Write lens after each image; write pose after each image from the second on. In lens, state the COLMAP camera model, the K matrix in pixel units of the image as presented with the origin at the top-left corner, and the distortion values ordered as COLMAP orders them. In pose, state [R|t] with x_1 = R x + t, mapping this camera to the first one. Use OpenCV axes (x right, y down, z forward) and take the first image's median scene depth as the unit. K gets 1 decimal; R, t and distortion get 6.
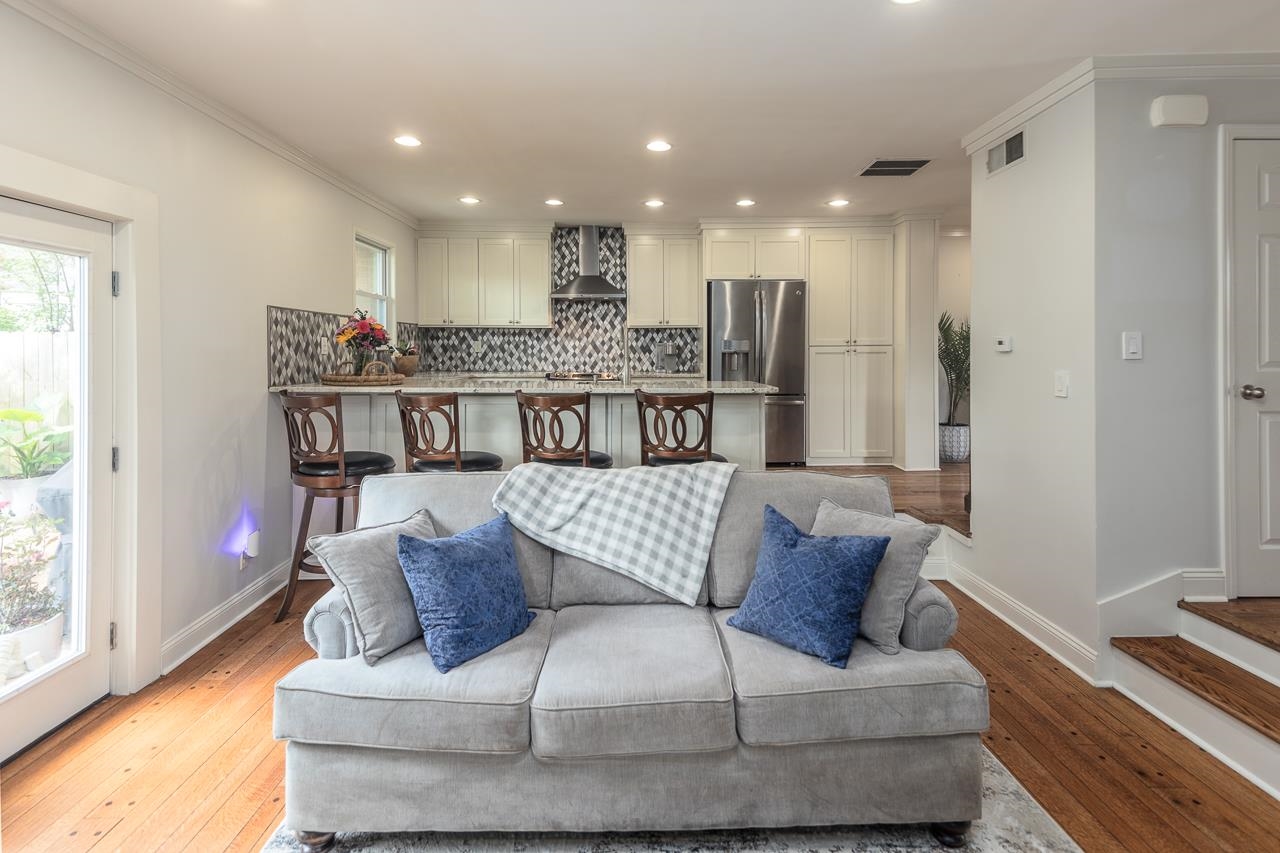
lens RADIAL K [[604.5, 0, 633.0], [0, 604.5, 352.5], [0, 0, 1]] dist [0.045873, -0.016369]
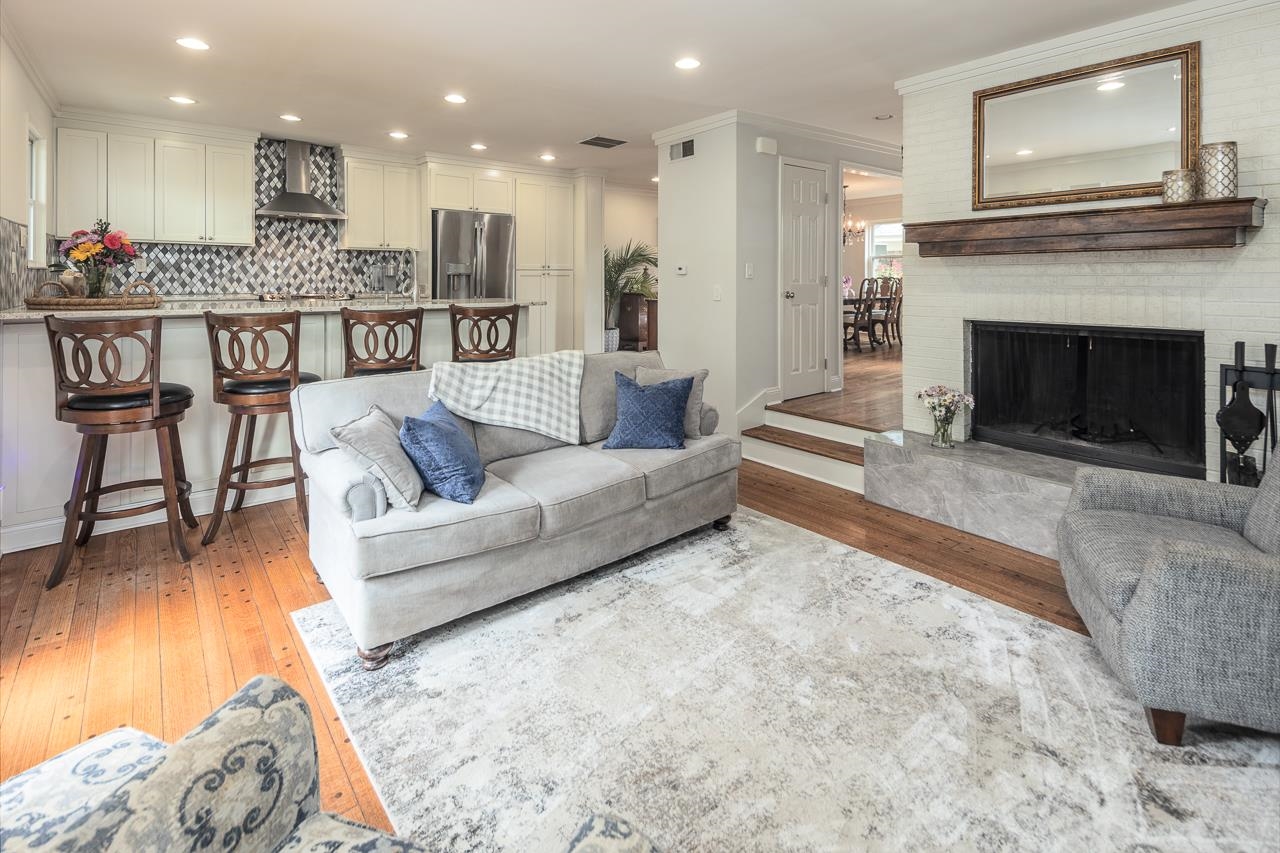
lens RADIAL K [[604.5, 0, 627.9], [0, 604.5, 287.3], [0, 0, 1]] dist [0.045873, -0.016369]
pose [[0.789479, -0.007205, 0.613735, -0.325045], [-0.004298, 0.999842, 0.017267, 0.003550], [-0.613763, -0.016270, 0.789323, -0.109429]]
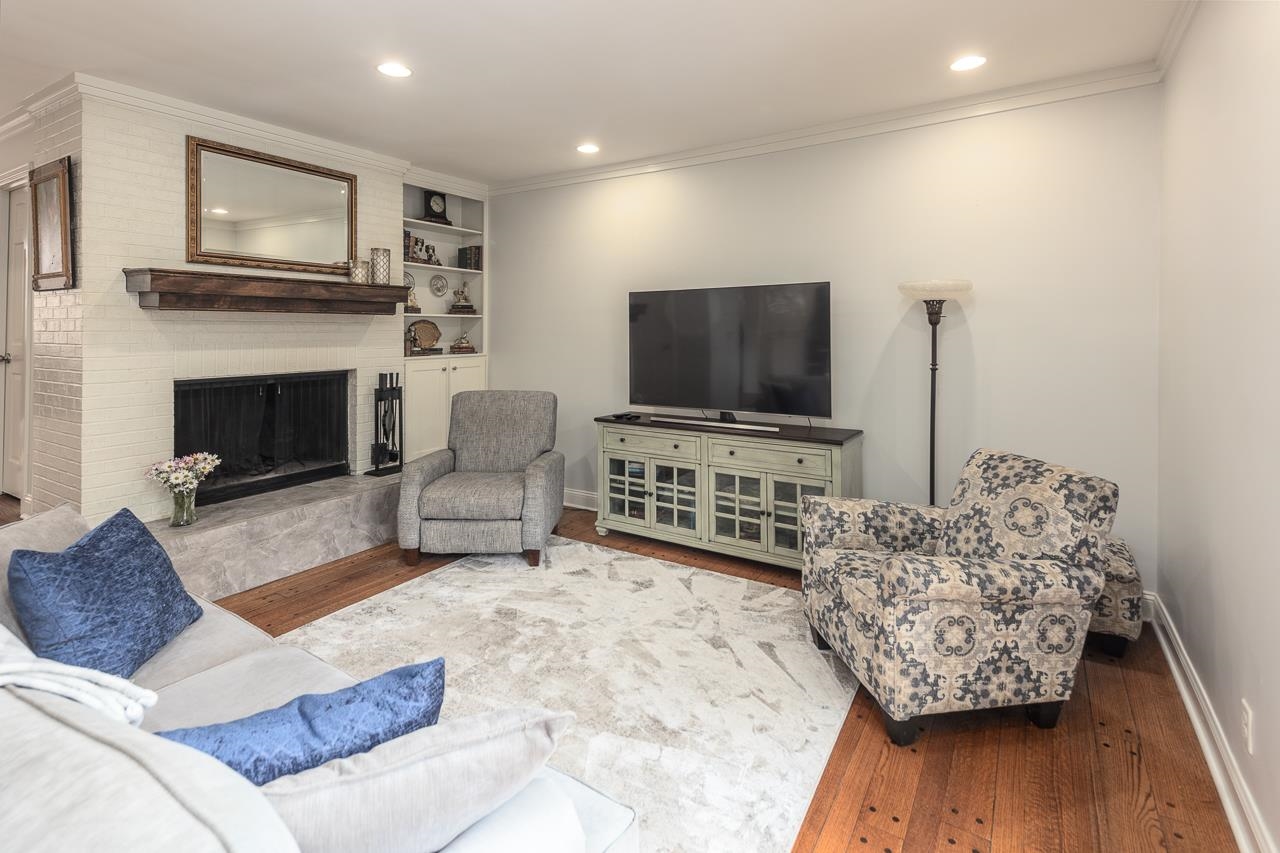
lens RADIAL K [[604.5, 0, 641.1], [0, 604.5, 334.0], [0, 0, 1]] dist [0.045873, -0.016369]
pose [[-0.833222, 0.006059, 0.552905, -0.349436], [0.004116, 0.999980, -0.004756, 0.008409], [-0.552923, -0.001687, -0.833230, 0.535109]]
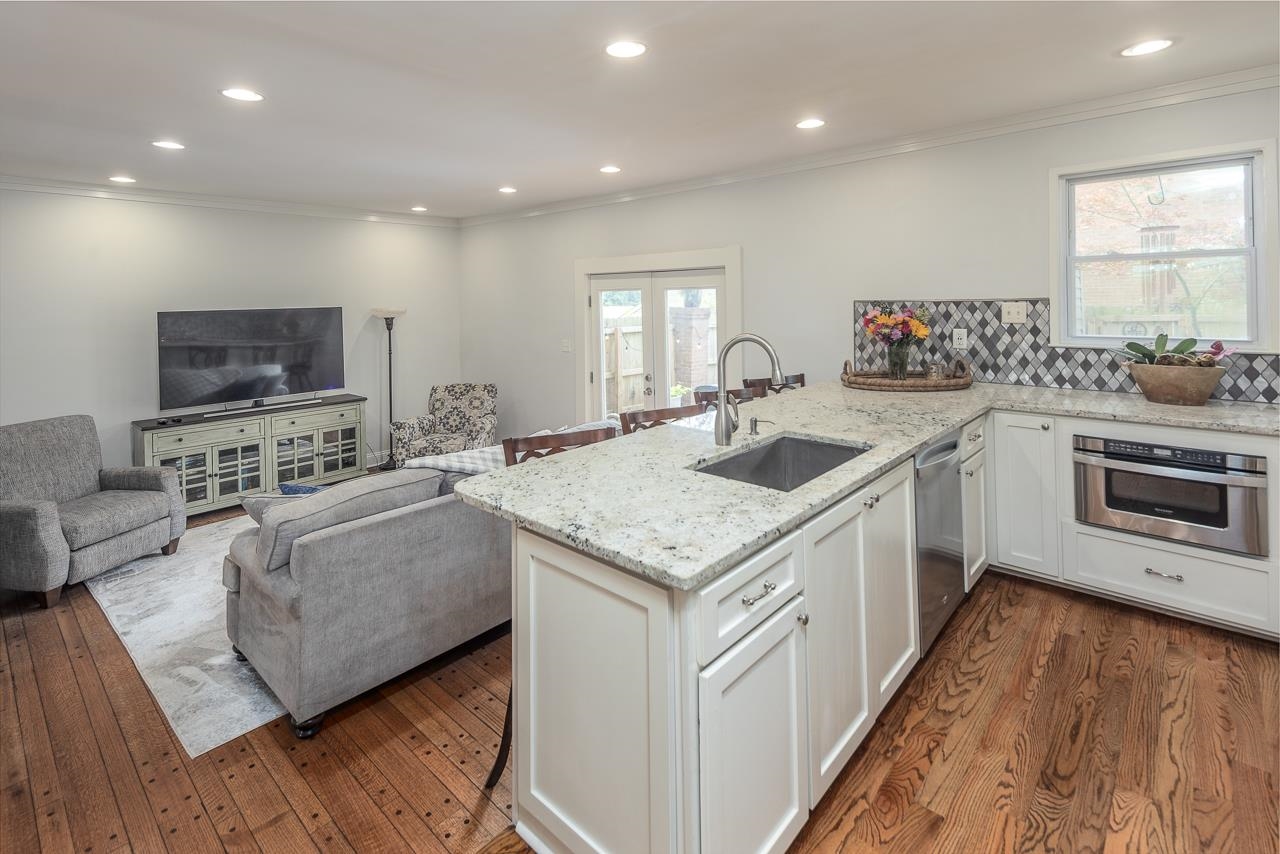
lens RADIAL K [[604.5, 0, 637.1], [0, 604.5, 299.7], [0, 0, 1]] dist [0.045873, -0.016369]
pose [[-0.677946, 0.019832, -0.734844, 0.371143], [0.020227, 0.999761, 0.008321, -0.070756], [0.734834, -0.009222, -0.678185, 1.082544]]
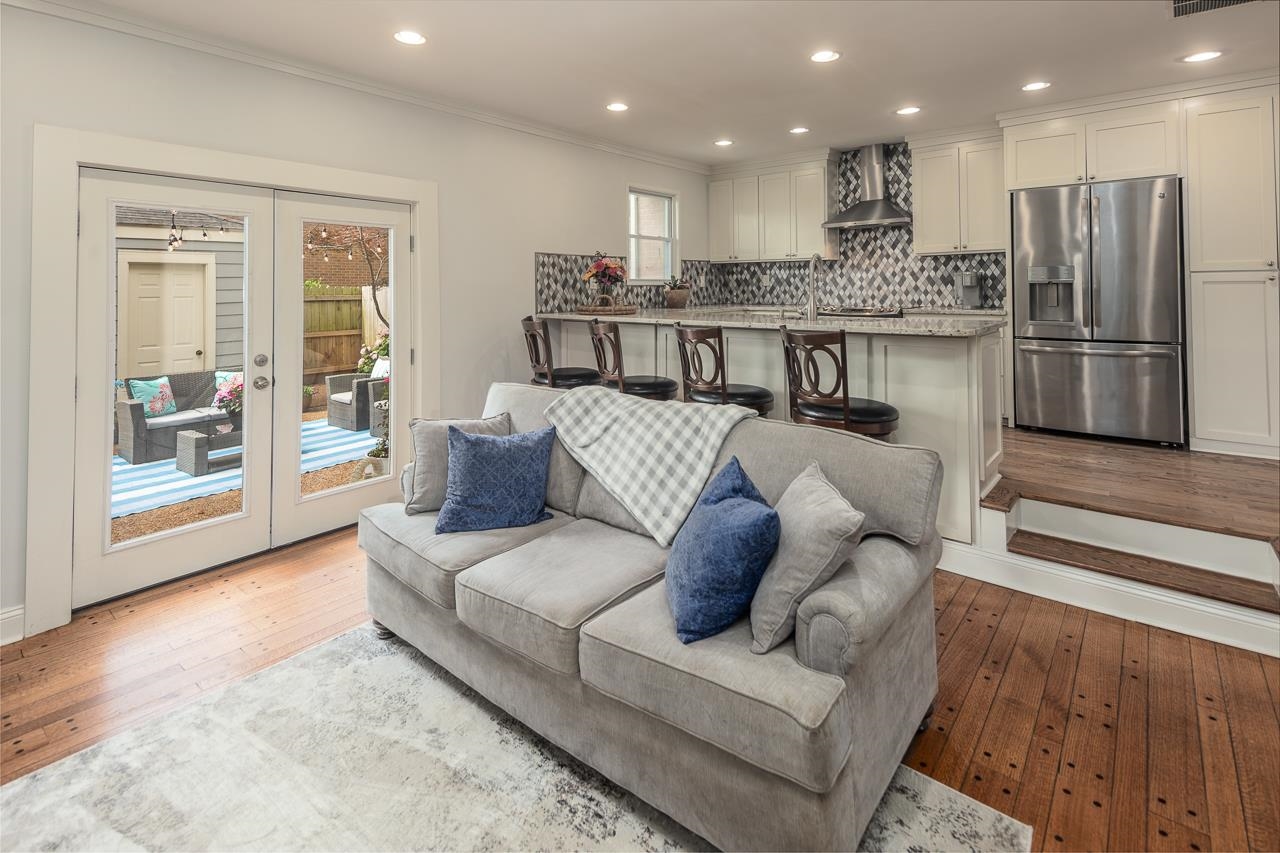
lens RADIAL K [[604.5, 0, 640.3], [0, 604.5, 281.9], [0, 0, 1]] dist [0.045873, -0.016369]
pose [[0.765087, -0.013597, -0.643783, 0.312498], [0.008875, 0.999905, -0.010570, 0.002152], [0.643865, 0.002373, 0.765135, 0.104081]]
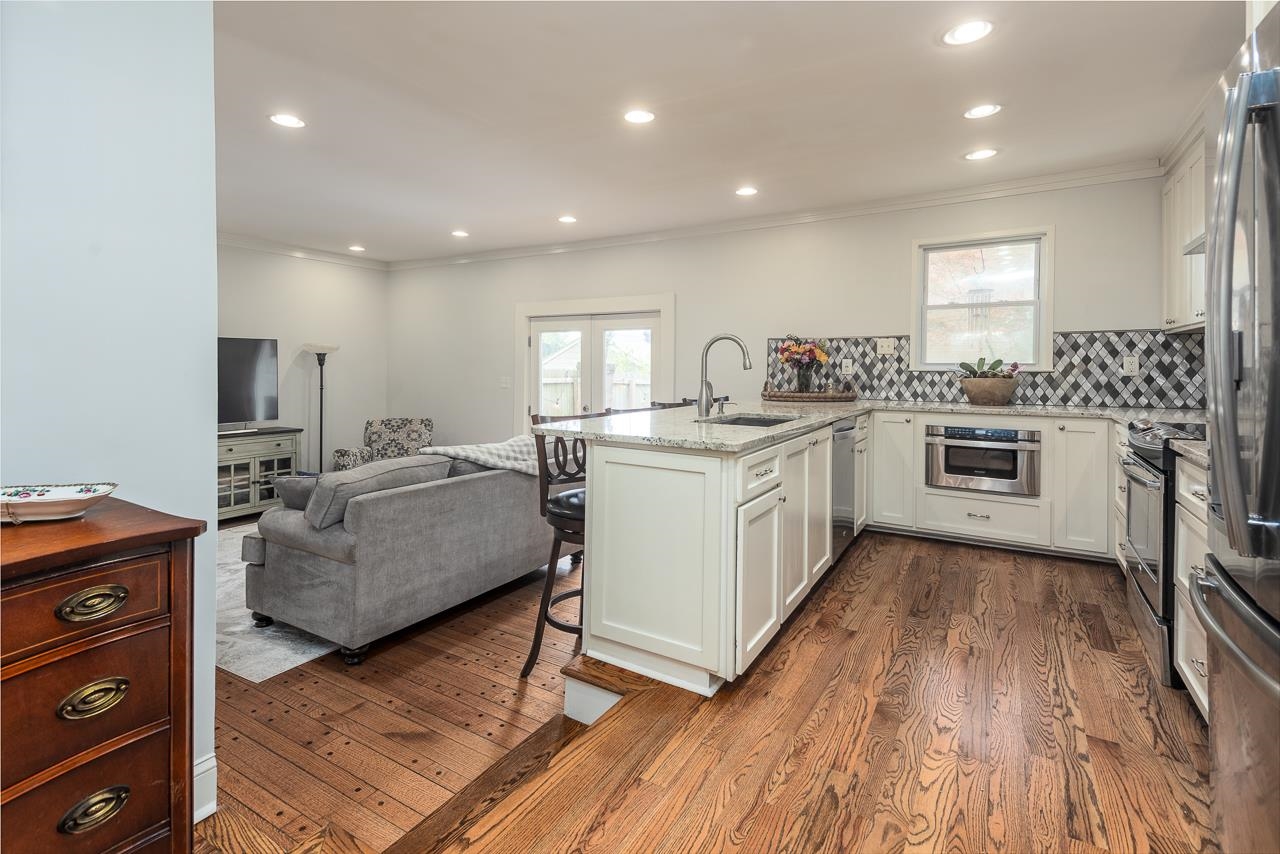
lens RADIAL K [[604.5, 0, 633.4], [0, 604.5, 376.4], [0, 0, 1]] dist [0.045873, -0.016369]
pose [[-0.521355, 0.010517, -0.853275, 0.559220], [-0.007031, 0.999837, 0.016619, -0.007741], [0.853311, 0.014664, -0.521196, 1.080083]]
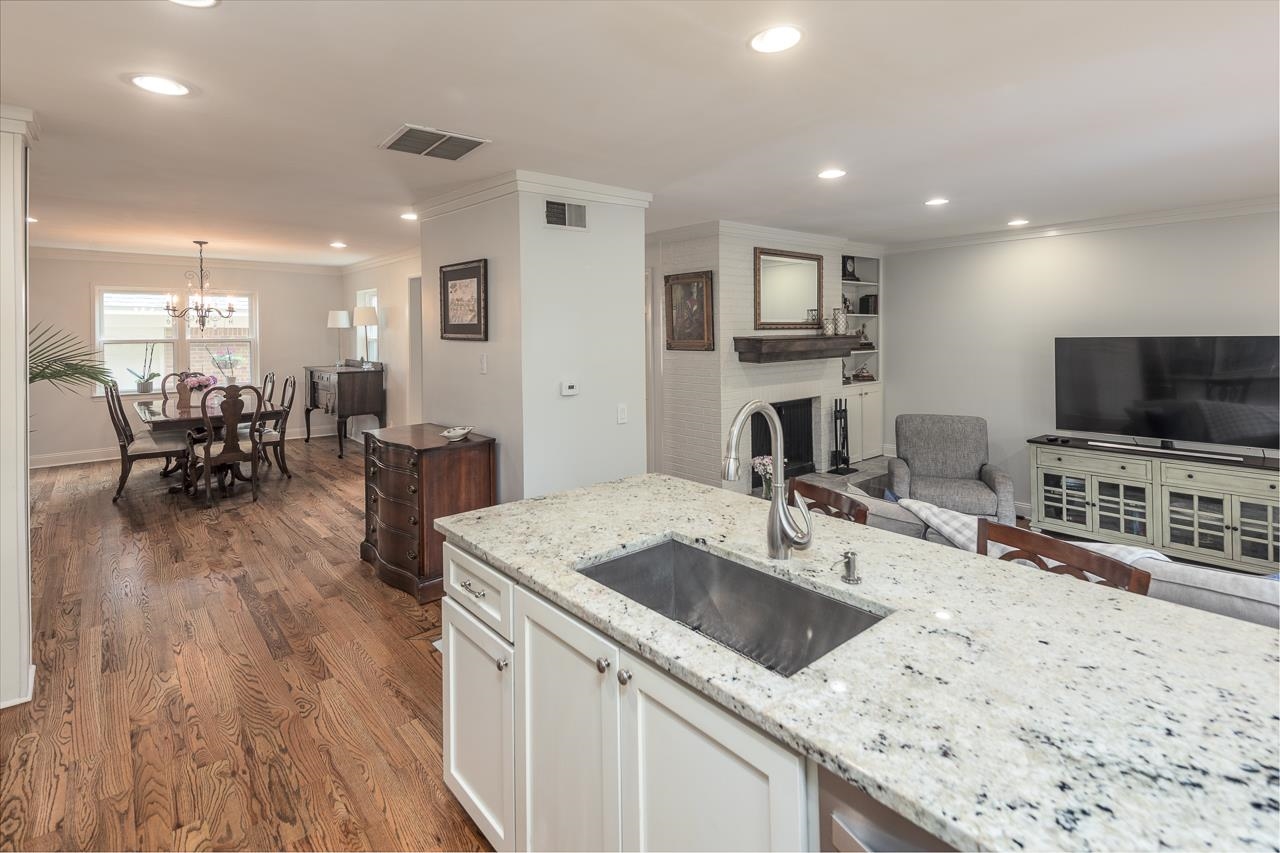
lens RADIAL K [[604.5, 0, 641.7], [0, 604.5, 337.2], [0, 0, 1]] dist [0.045873, -0.016369]
pose [[-0.647401, 0.009894, 0.762085, -0.206226], [0.015986, 0.999872, 0.000599, -0.070529], [-0.761982, 0.012571, -0.647476, 1.079953]]
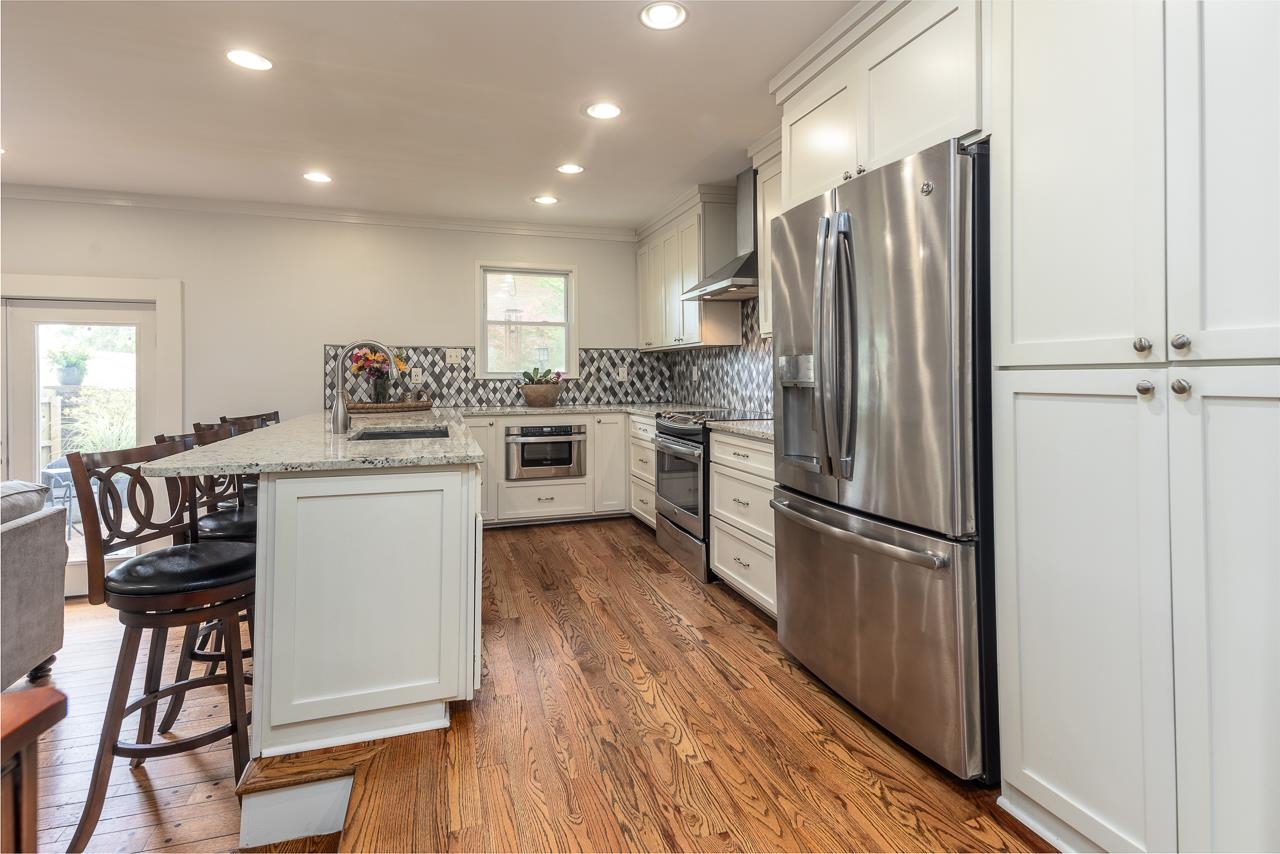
lens RADIAL K [[604.5, 0, 637.9], [0, 604.5, 379.6], [0, 0, 1]] dist [0.045873, -0.016369]
pose [[0.308445, 0.004199, -0.951233, 0.591476], [0.000516, 0.999989, 0.004581, -0.007553], [0.951242, -0.001904, 0.308440, 0.903356]]
